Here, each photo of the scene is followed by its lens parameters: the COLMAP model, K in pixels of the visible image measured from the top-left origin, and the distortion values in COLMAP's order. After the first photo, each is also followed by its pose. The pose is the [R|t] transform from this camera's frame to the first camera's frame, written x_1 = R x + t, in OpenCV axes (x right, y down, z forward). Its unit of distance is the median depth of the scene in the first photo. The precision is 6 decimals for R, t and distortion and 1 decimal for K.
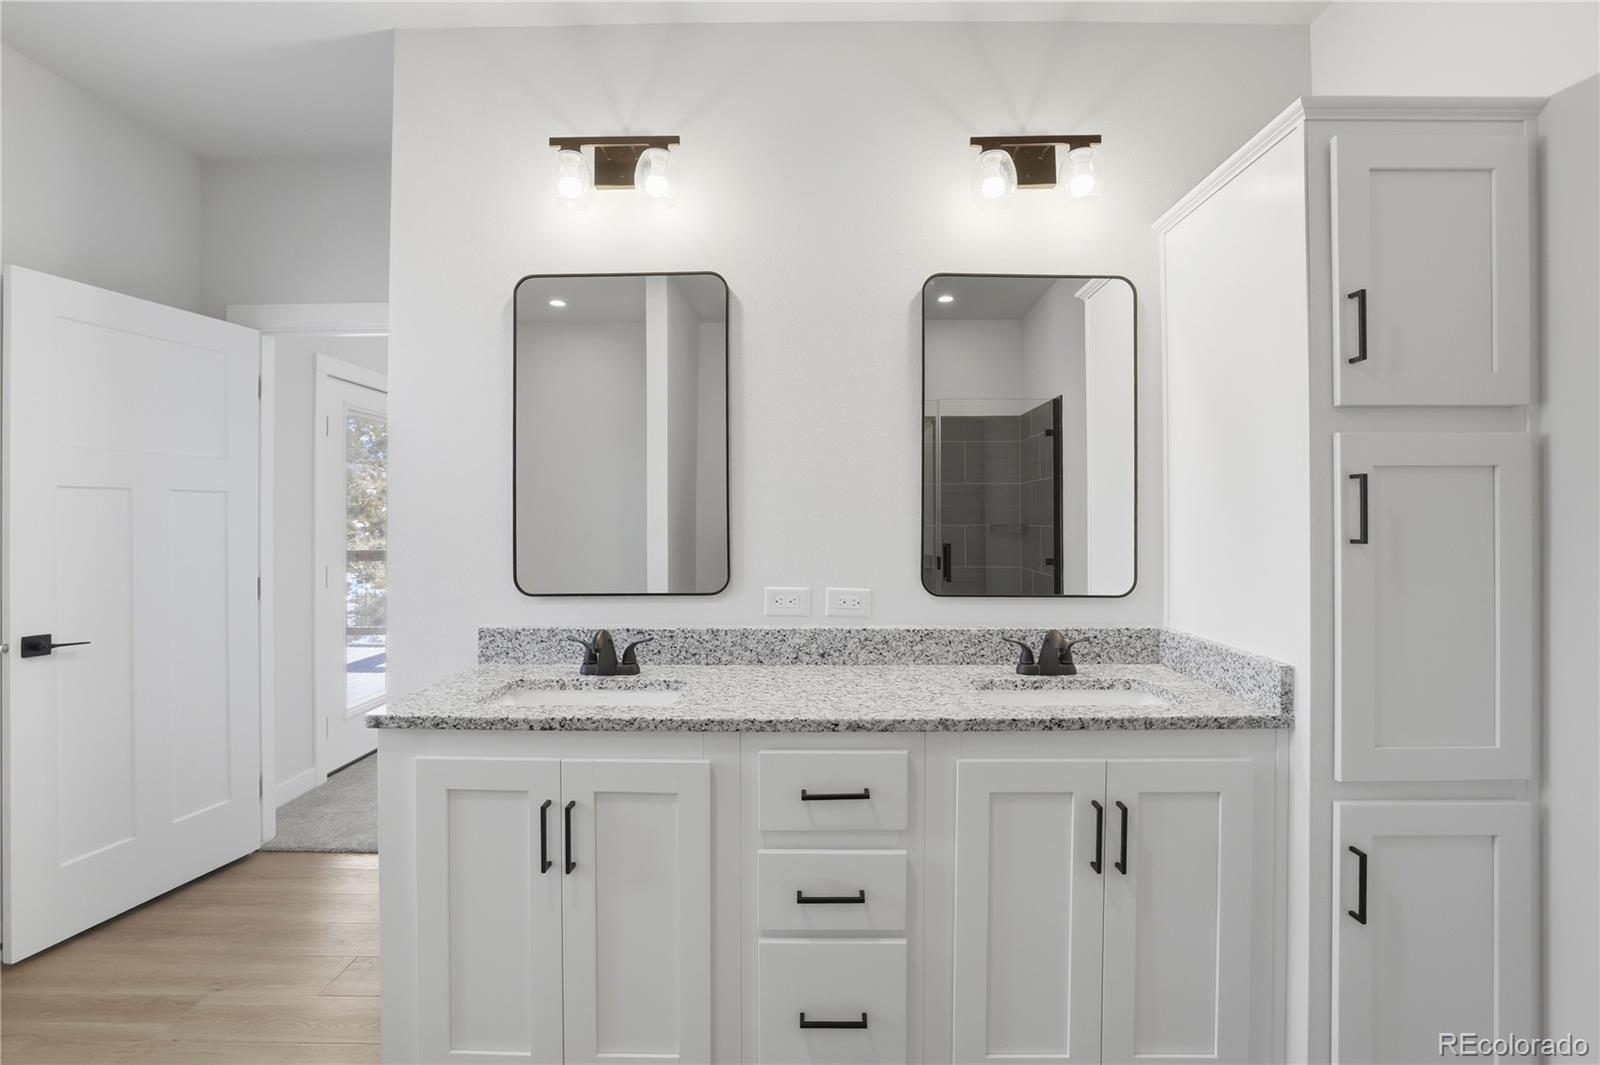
lens RADIAL K [[705.2, 0, 797.0], [0, 705.2, 520.5], [0, 0, 1]] dist [-0.044901, 0.015390]
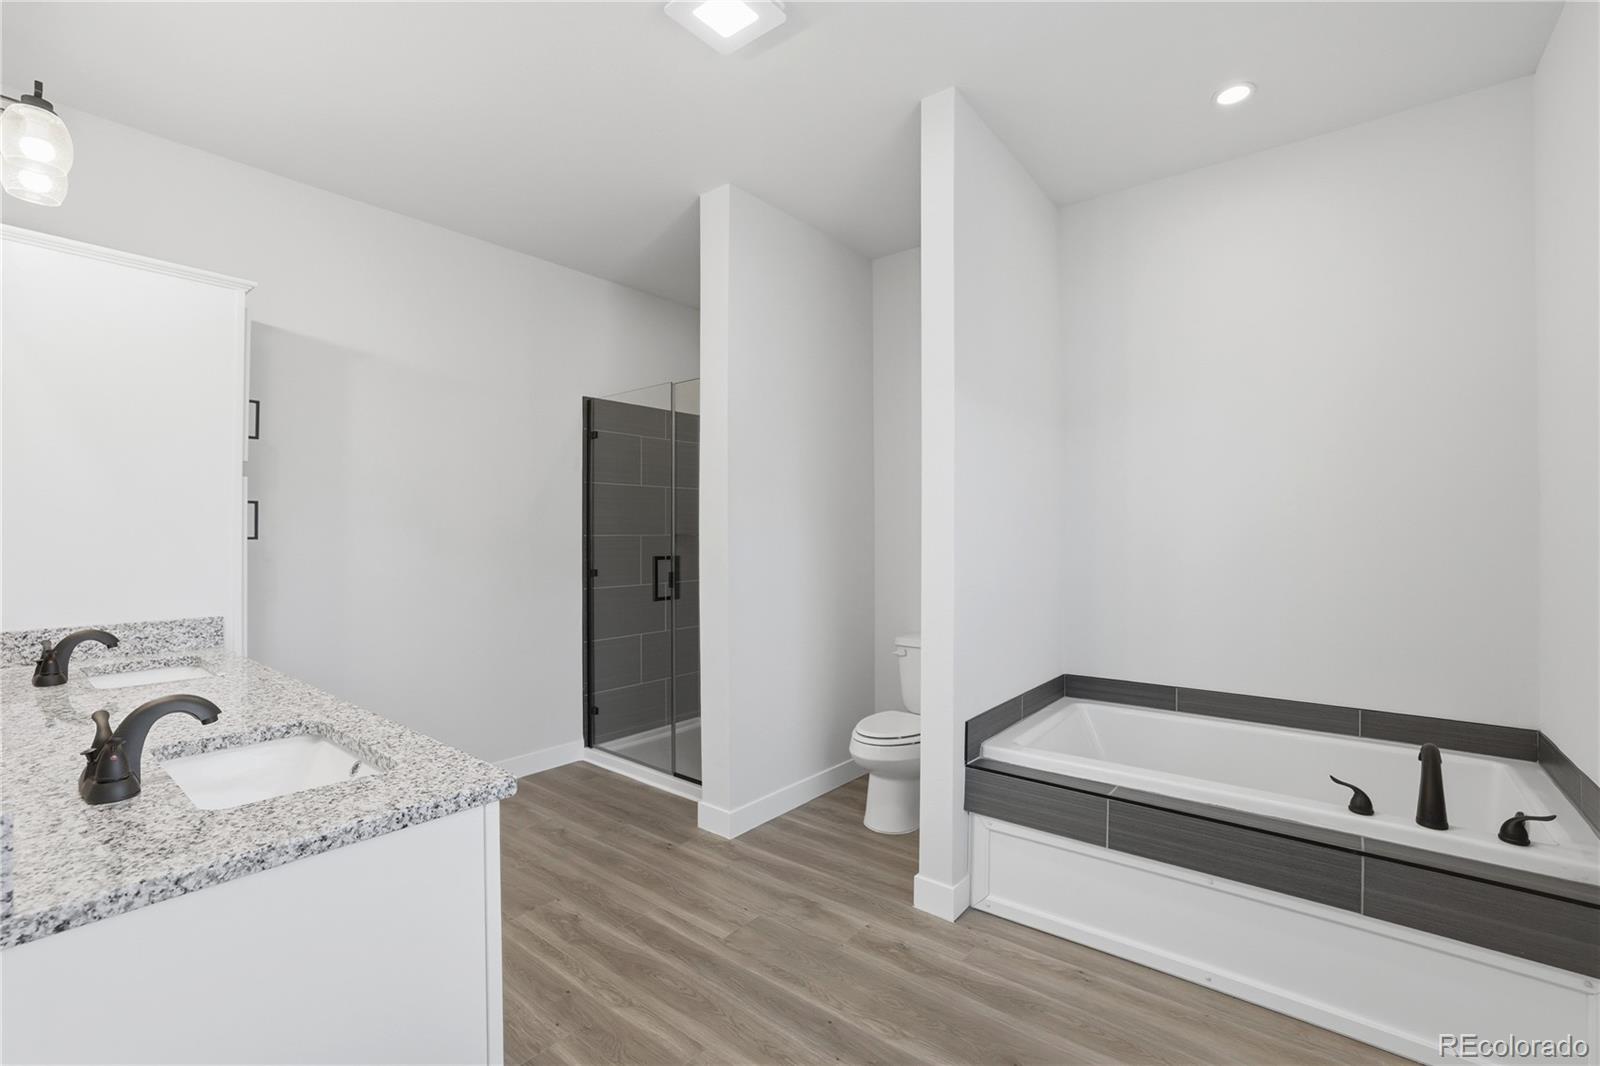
lens RADIAL K [[680.7, 0, 798.0], [0, 680.7, 556.8], [0, 0, 1]] dist [-0.037592, 0.012781]
pose [[-0.789095, -0.005854, 0.614244, -0.979605], [0.010202, 0.999692, 0.022634, 0.040001], [-0.614187, 0.024127, -0.788792, 1.063788]]
